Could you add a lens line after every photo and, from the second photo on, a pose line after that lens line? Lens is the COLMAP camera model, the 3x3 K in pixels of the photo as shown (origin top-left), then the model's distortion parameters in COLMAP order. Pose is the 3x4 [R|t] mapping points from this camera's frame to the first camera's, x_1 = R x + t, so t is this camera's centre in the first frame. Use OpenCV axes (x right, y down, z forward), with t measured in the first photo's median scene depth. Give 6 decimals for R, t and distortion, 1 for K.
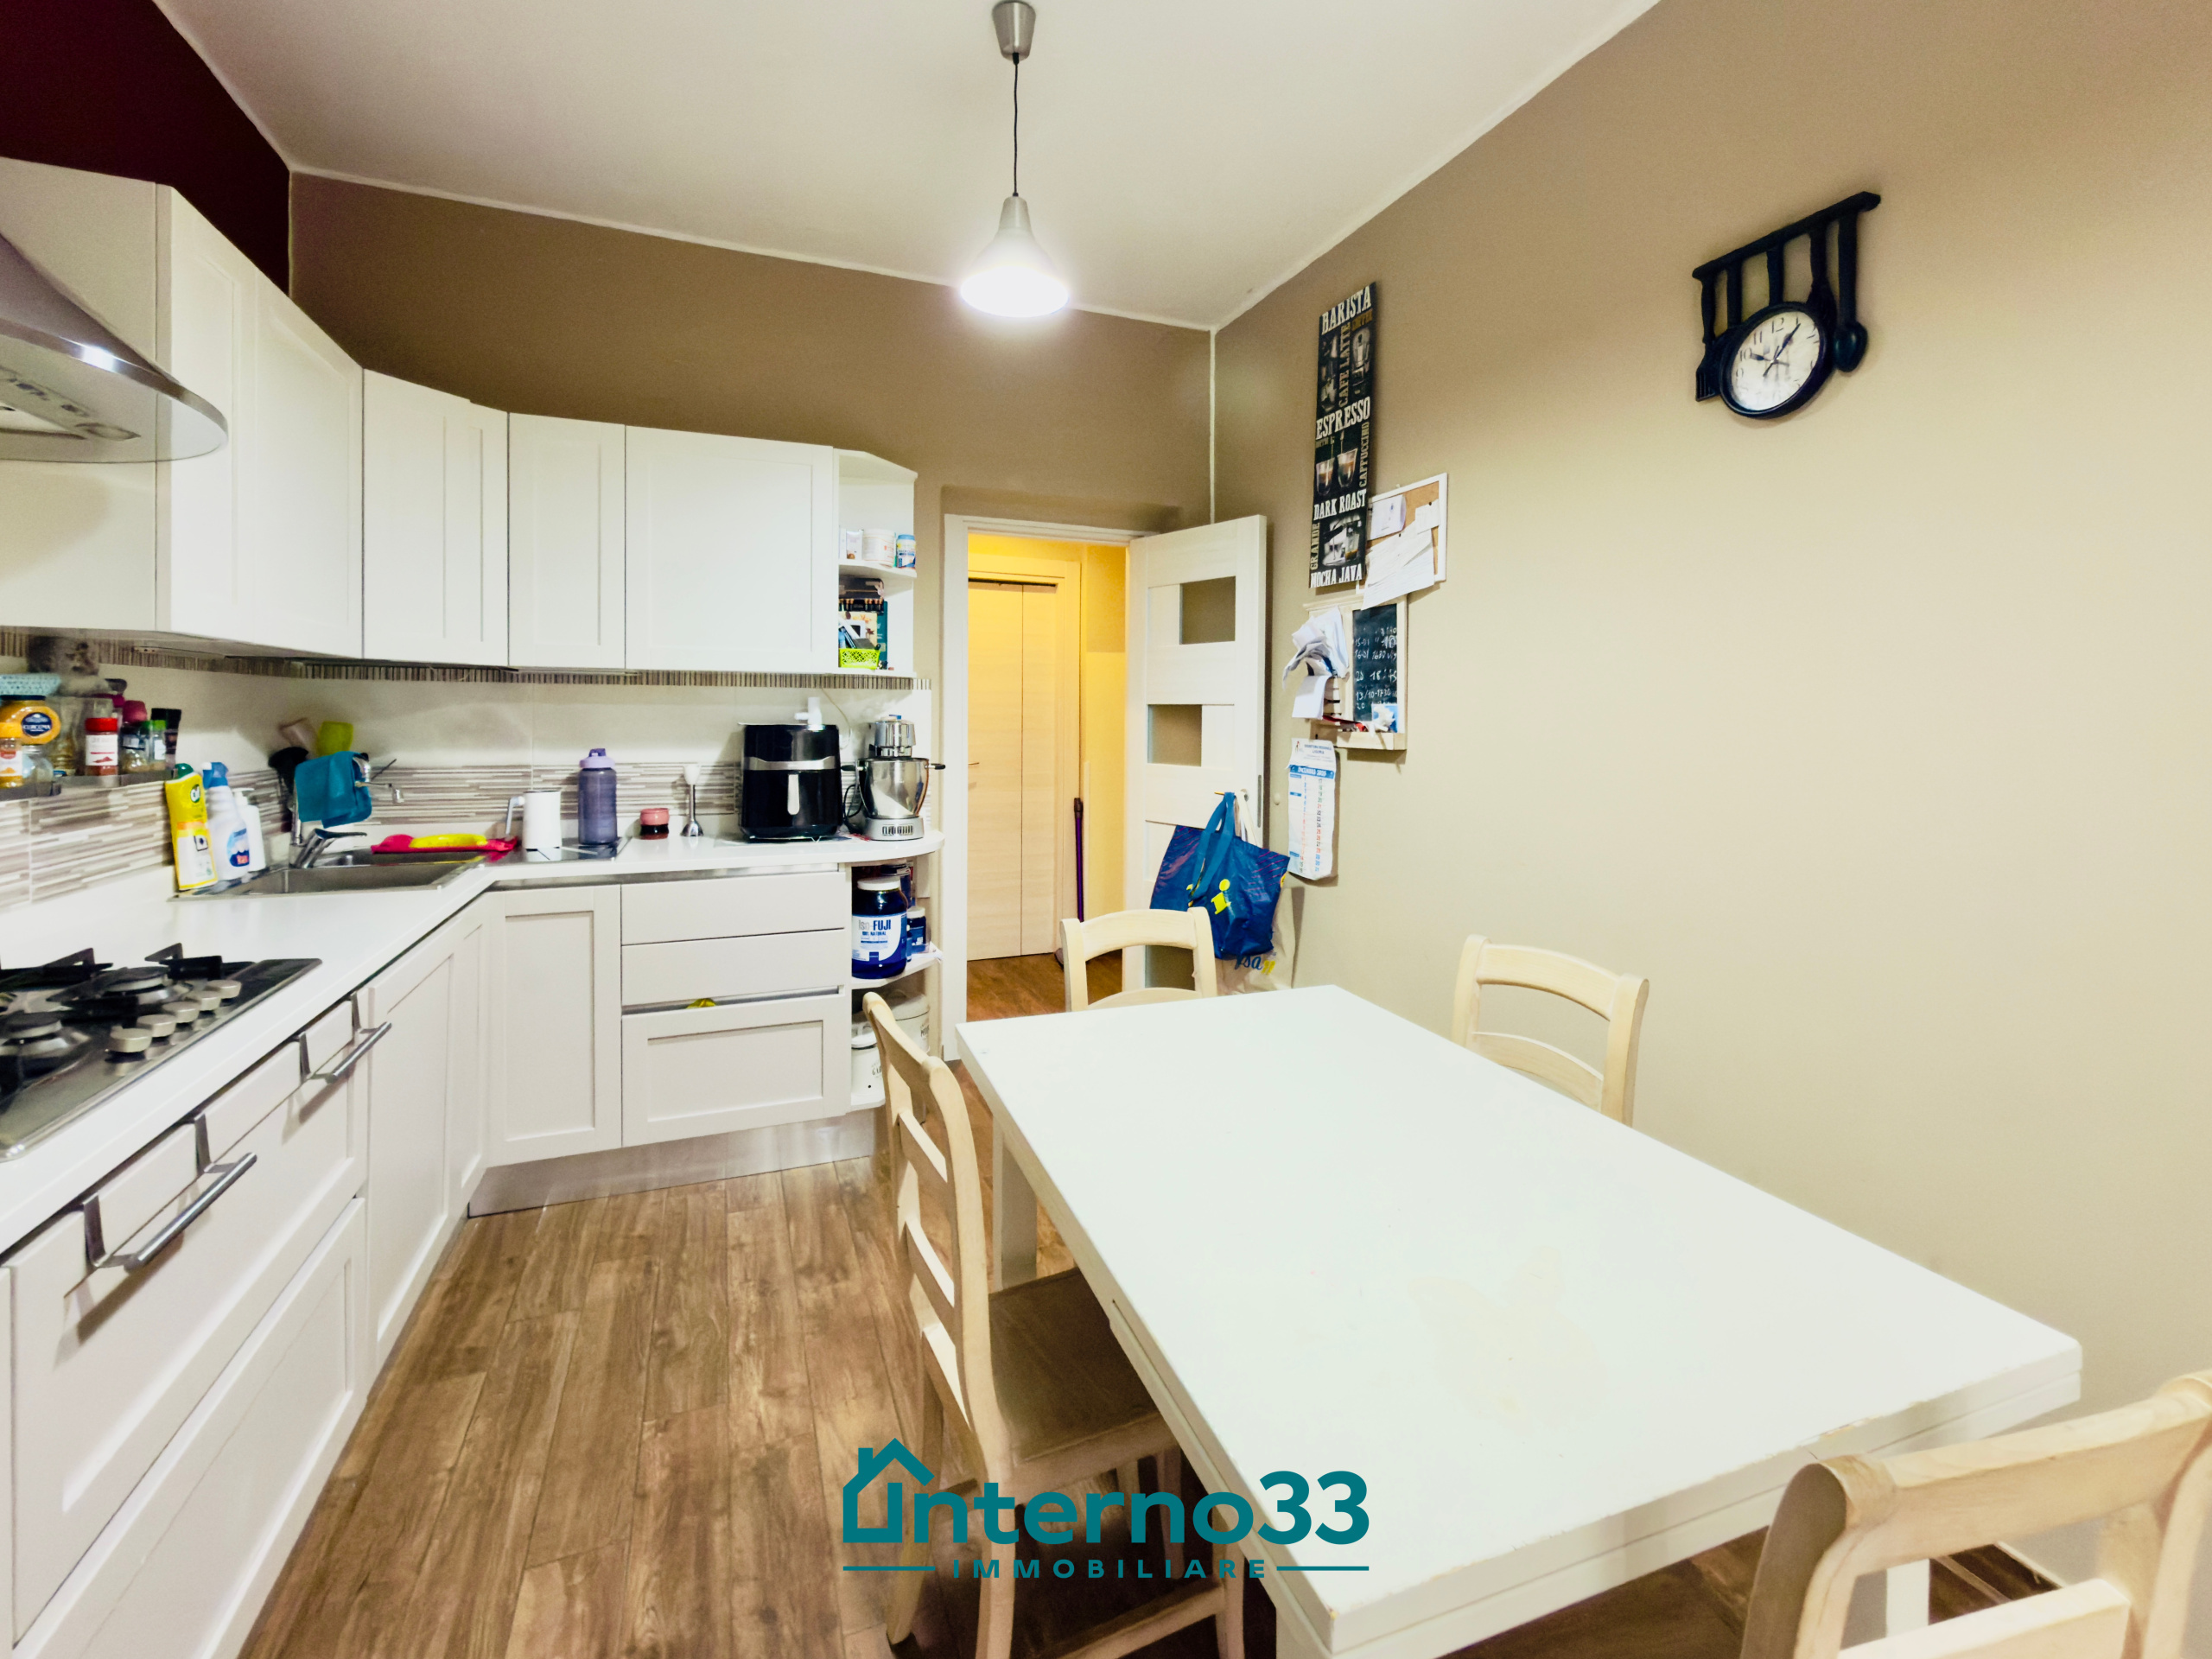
lens RADIAL K [[973.1, 0, 1103.3], [0, 973.1, 721.7], [0, 0, 1]] dist [0.002385, 0.000355]
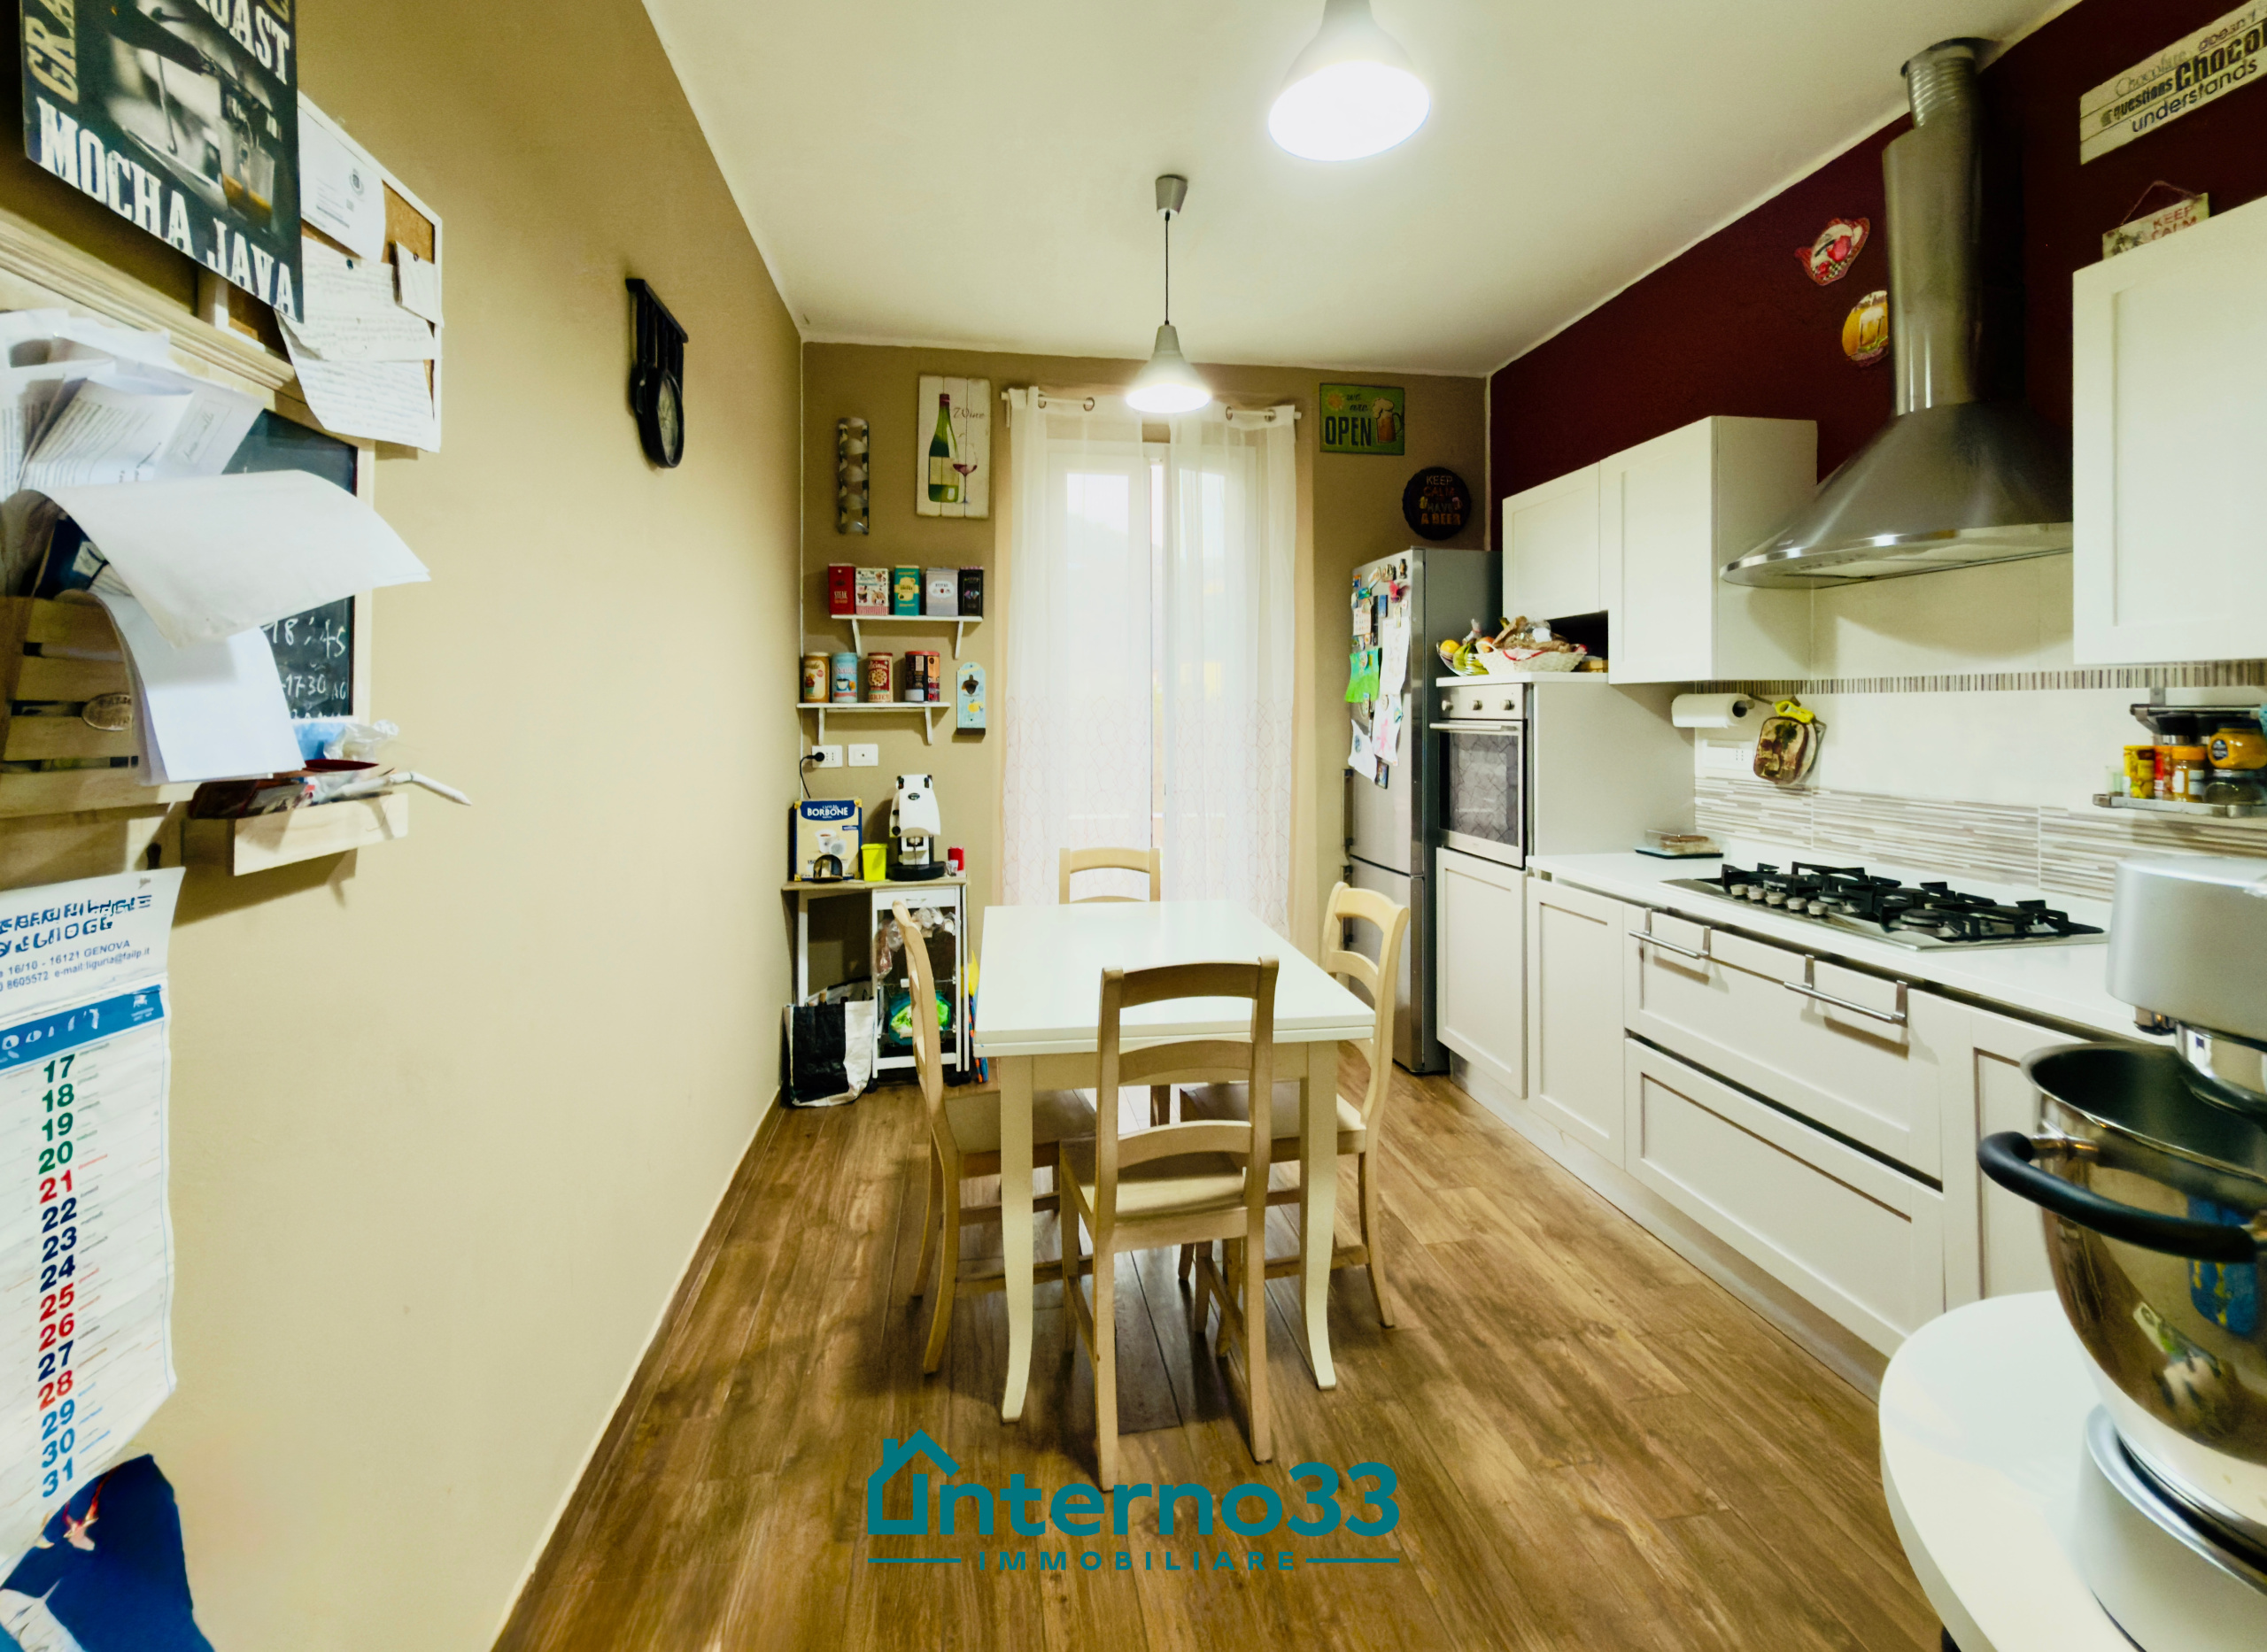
lens RADIAL K [[1026.1, 0, 1134.0], [0, 1026.1, 694.3], [0, 0, 1]] dist [-0.000696, -0.000486]
pose [[-0.978726, -0.004906, 0.205111, -0.072730], [-0.005479, 0.999983, -0.002226, -0.028530], [-0.205096, -0.003303, -0.978736, 1.319181]]
